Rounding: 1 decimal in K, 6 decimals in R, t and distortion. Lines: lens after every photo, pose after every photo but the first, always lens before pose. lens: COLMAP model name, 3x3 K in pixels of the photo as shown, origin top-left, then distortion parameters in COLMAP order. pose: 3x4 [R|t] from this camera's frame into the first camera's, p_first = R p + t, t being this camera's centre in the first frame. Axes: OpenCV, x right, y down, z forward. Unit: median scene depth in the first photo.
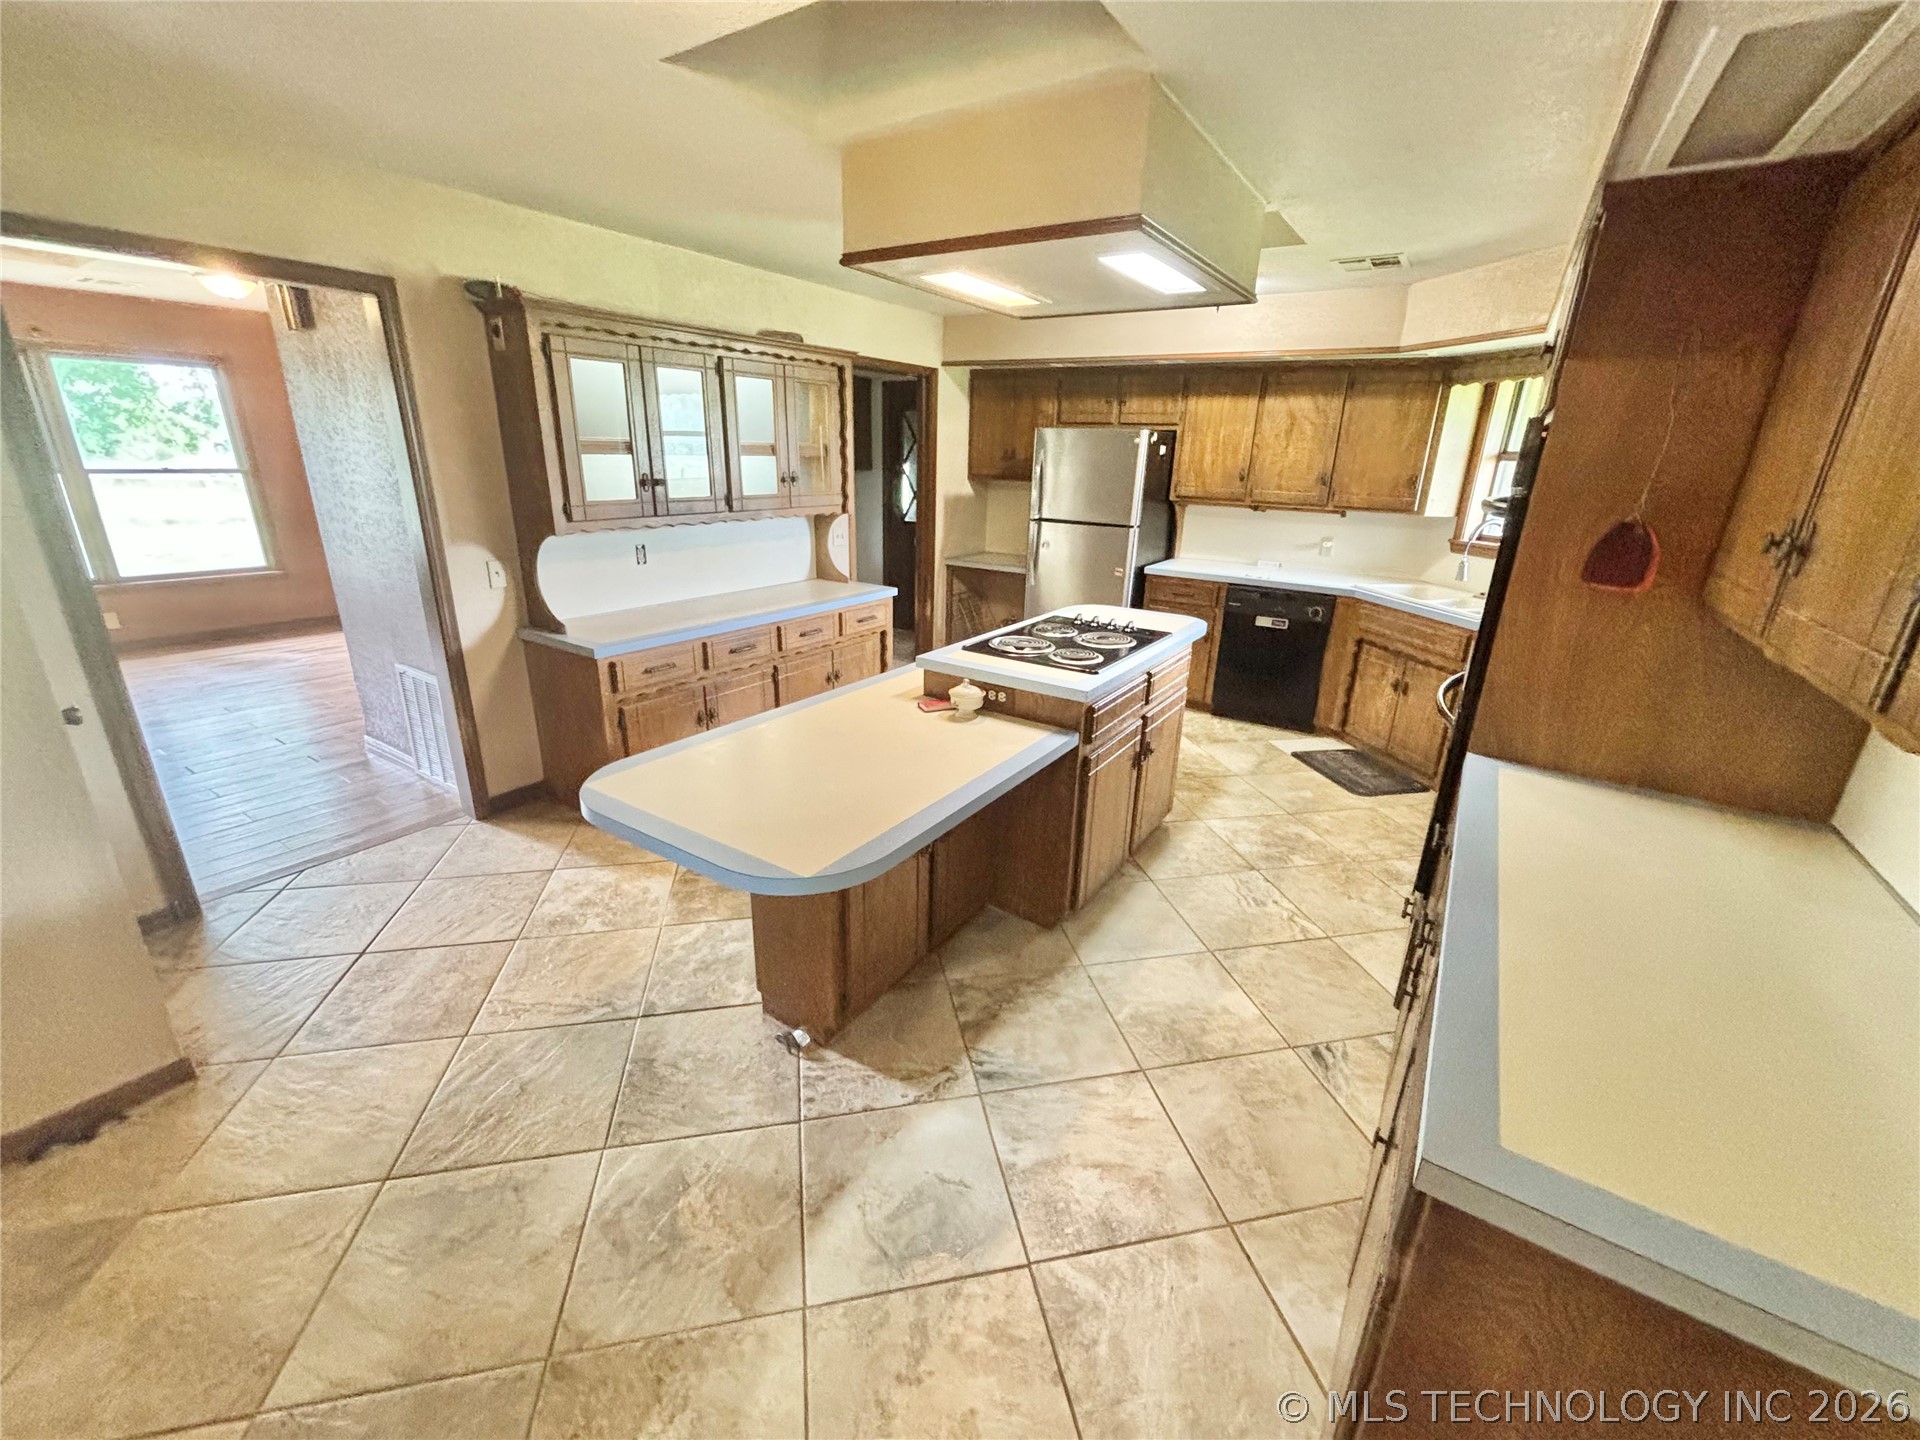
lens RADIAL K [[772.8, 0, 964.5], [0, 772.8, 718.2], [0, 0, 1]] dist [0.000813, -0.000615]
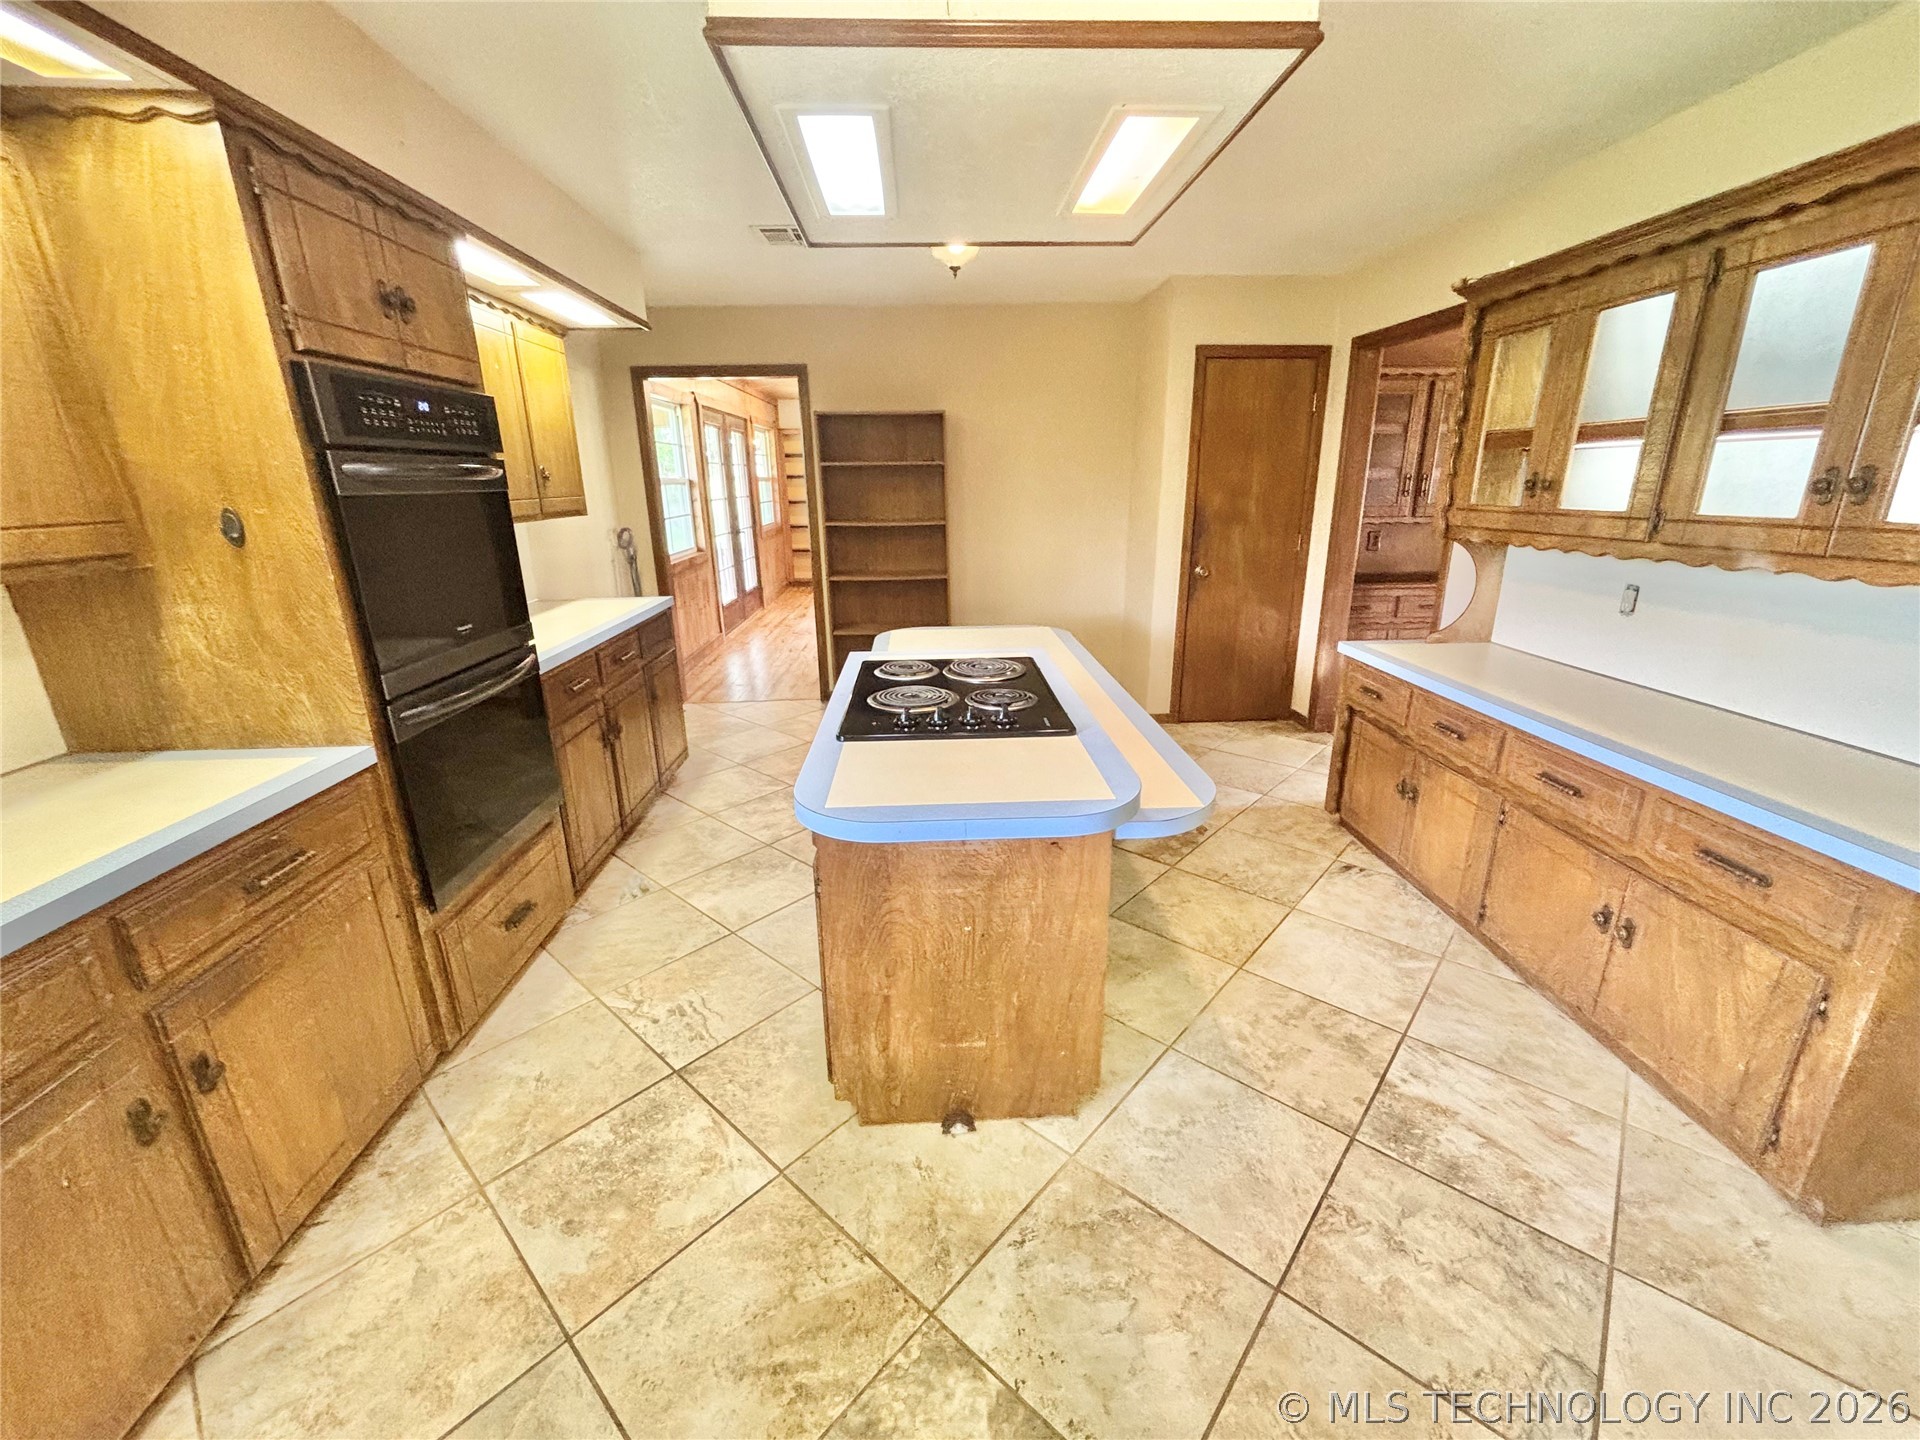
lens RADIAL K [[772.8, 0, 963.1], [0, 772.8, 719.7], [0, 0, 1]] dist [0.000813, -0.000615]
pose [[-0.806385, 0.160807, -0.569109, 0.353122], [-0.203000, 0.828587, 0.521761, -0.296008], [0.555459, 0.536269, -0.635516, 0.968948]]
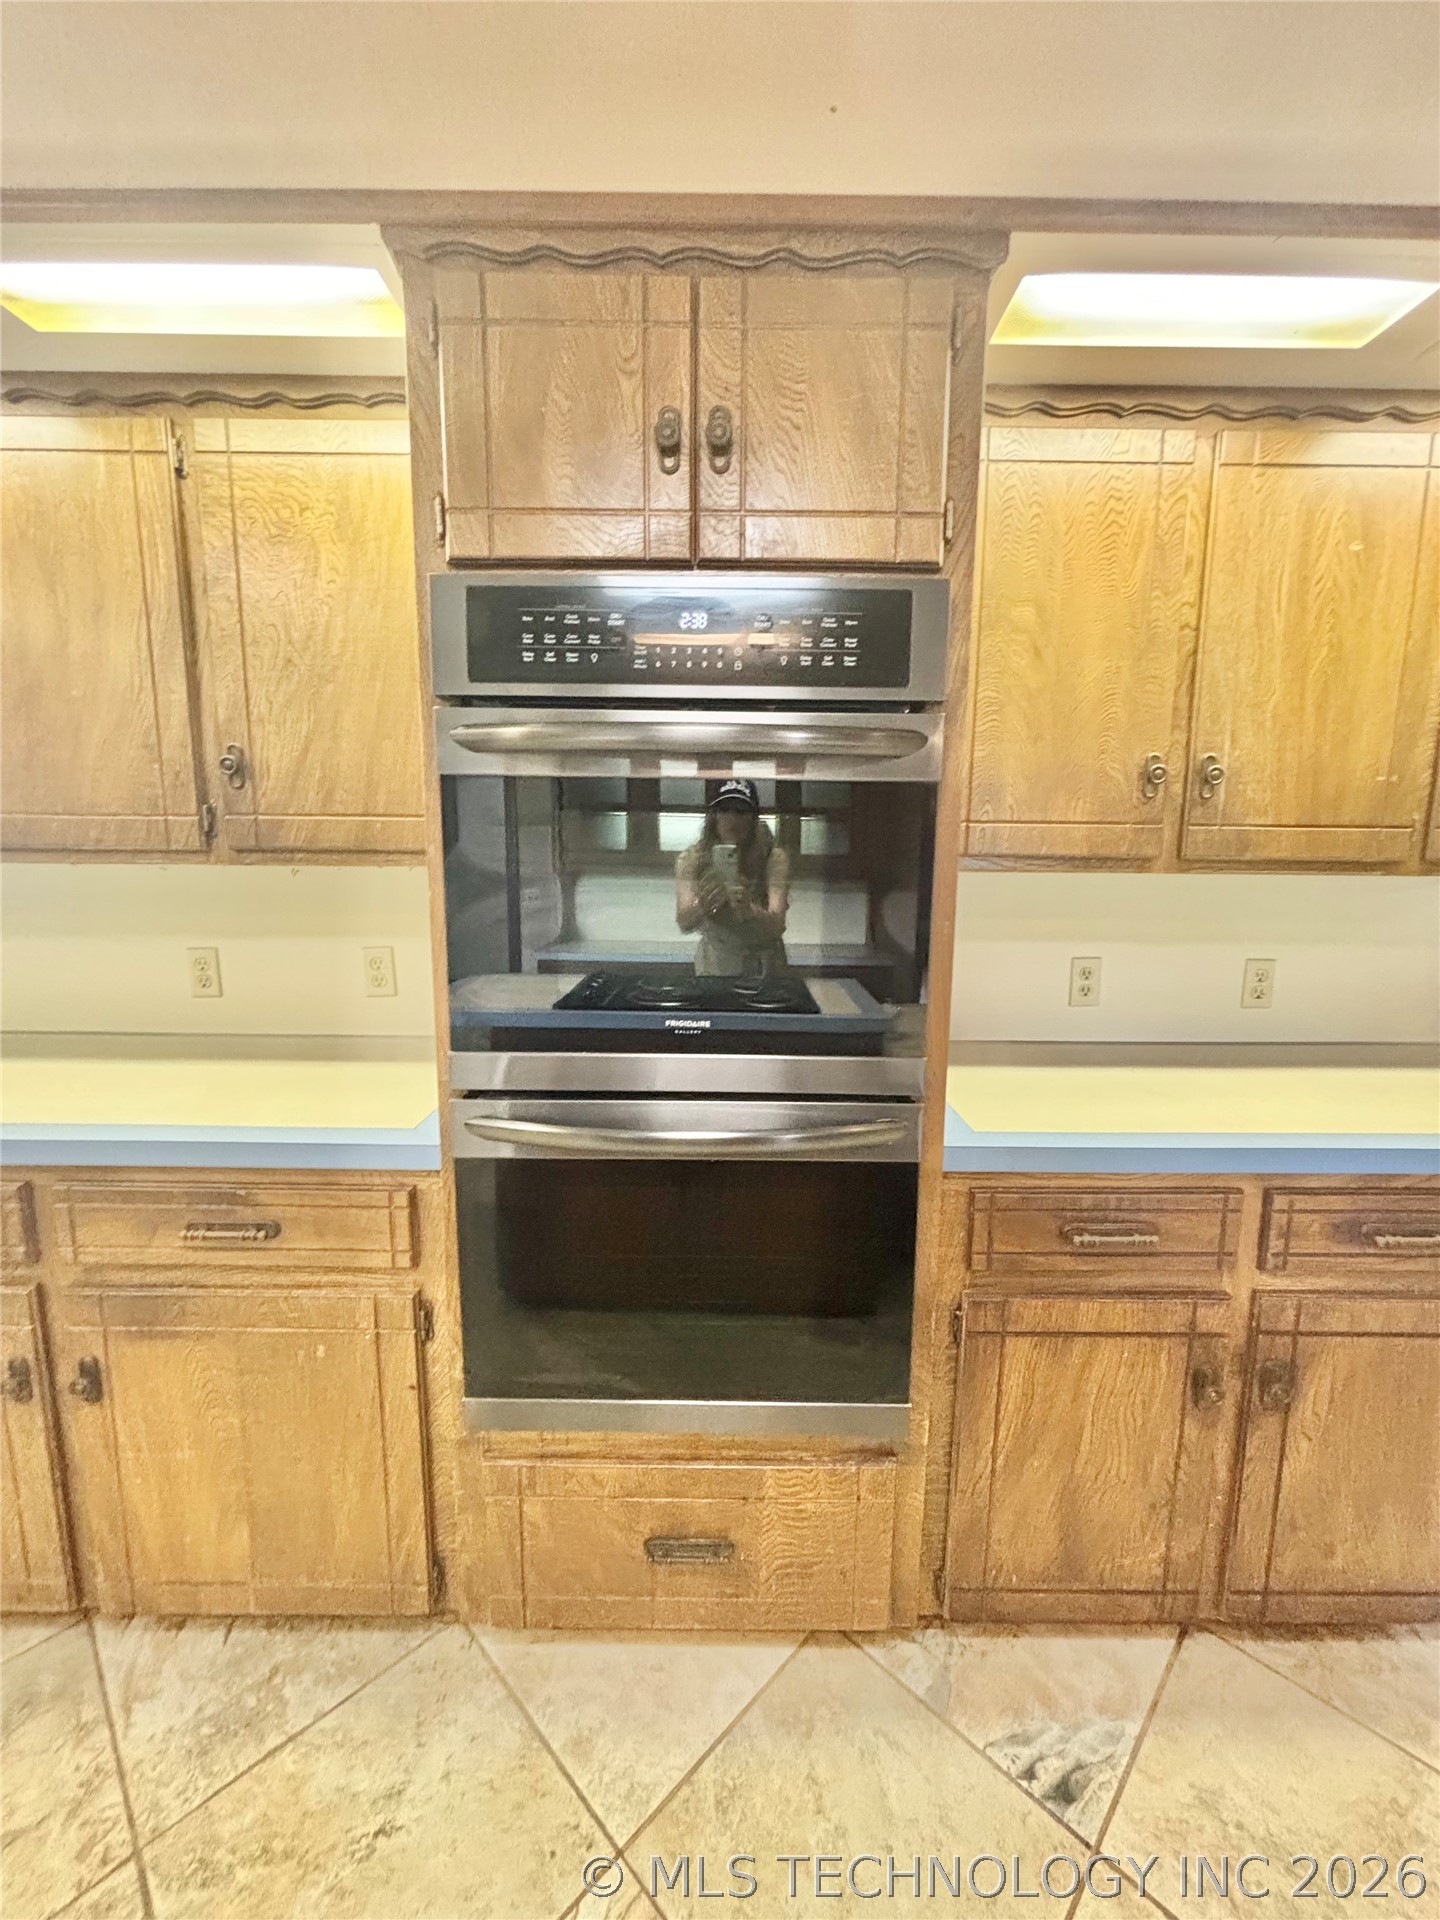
lens RADIAL K [[772.8, 0, 727.3], [0, 772.8, 955.7], [0, 0, 1]] dist [0.000813, -0.000615]
pose [[-0.548423, -0.148256, 0.822953, 0.117853], [0.251057, 0.909560, 0.331165, -0.142412], [-0.797623, 0.388227, -0.461603, 0.585201]]
